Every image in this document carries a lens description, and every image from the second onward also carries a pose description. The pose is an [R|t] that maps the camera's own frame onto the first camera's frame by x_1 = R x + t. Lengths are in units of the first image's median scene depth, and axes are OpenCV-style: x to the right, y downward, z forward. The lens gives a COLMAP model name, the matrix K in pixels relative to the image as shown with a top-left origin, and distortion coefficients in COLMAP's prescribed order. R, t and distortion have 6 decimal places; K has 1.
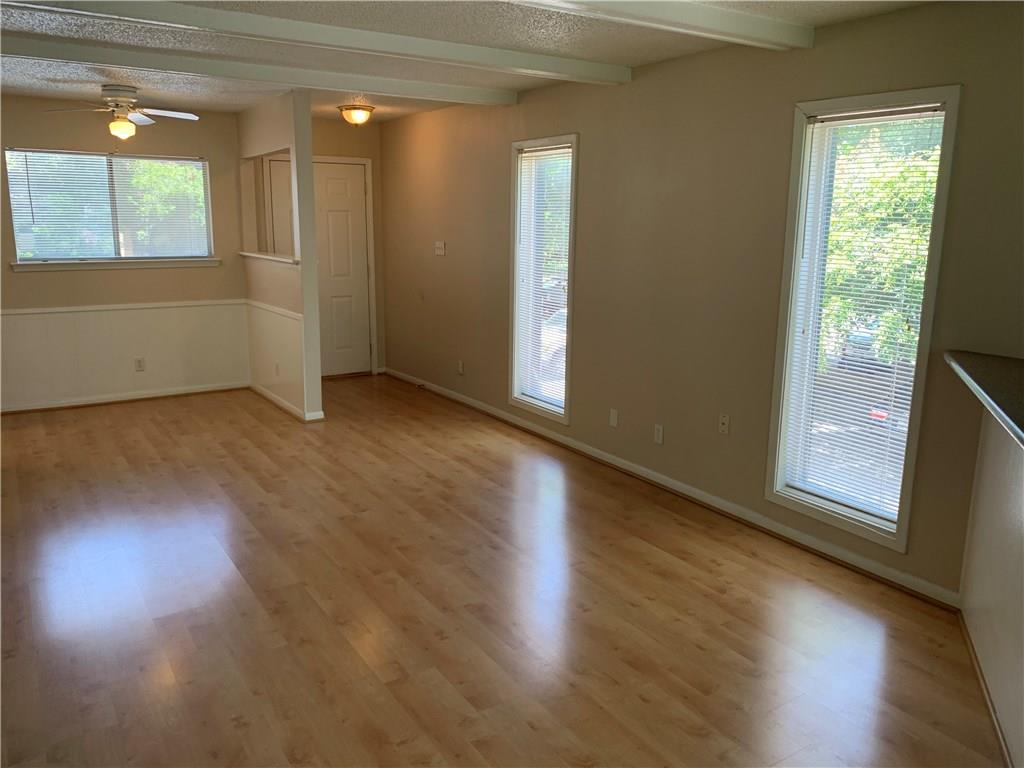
lens RADIAL K [[775.2, 0, 512.0], [0, 775.2, 384.0], [0, 0, 1]] dist [-0.001133, -0.010458]
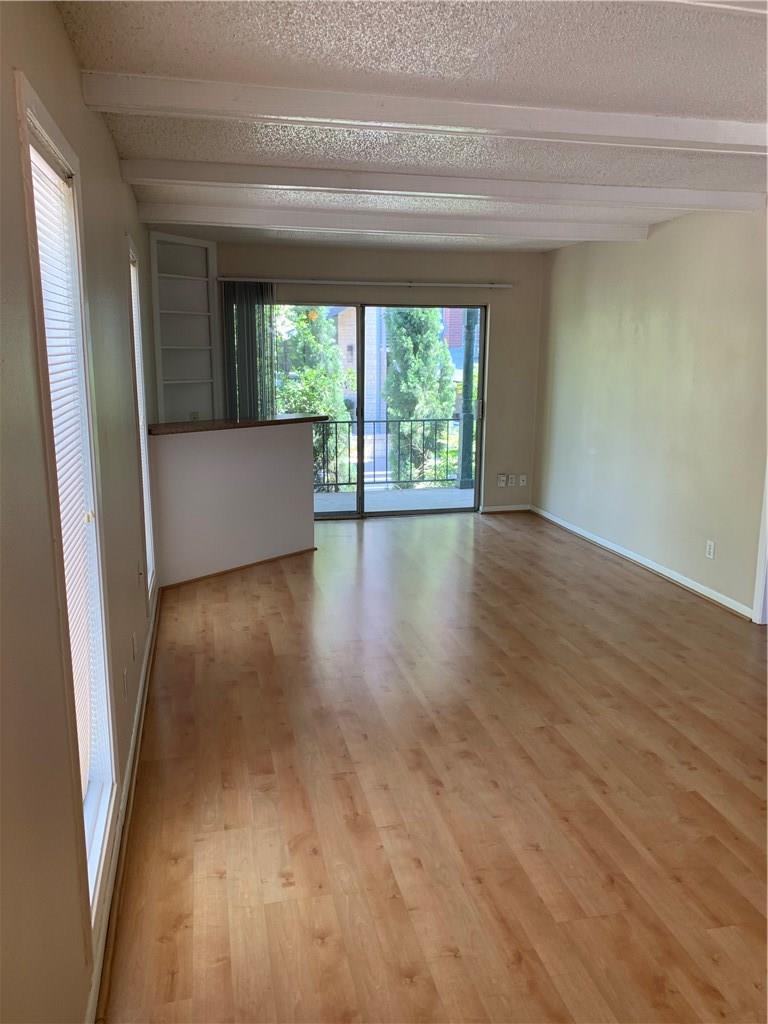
lens RADIAL K [[790.3, 0, 381.5], [0, 790.3, 487.1], [0, 0, 1]] dist [0.103468, -0.141460]
pose [[-0.940165, -0.081118, 0.330924, -0.262285], [0.052861, 0.924760, 0.376862, -0.343573], [-0.336595, 0.371805, -0.865138, 1.520924]]
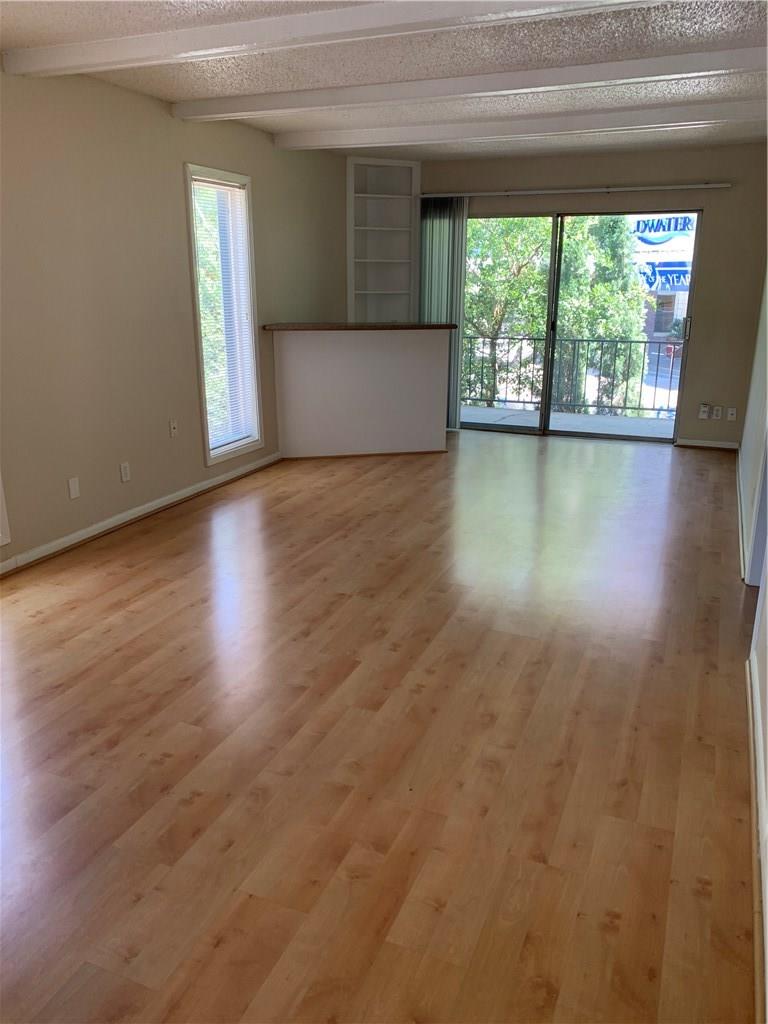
lens RADIAL K [[790.3, 0, 381.5], [0, 790.3, 487.1], [0, 0, 1]] dist [0.103468, -0.141460]
pose [[-0.557085, -0.238190, 0.795563, -0.830319], [0.165689, 0.906845, 0.387530, -0.266708], [-0.813759, 0.347703, -0.465725, 1.225533]]
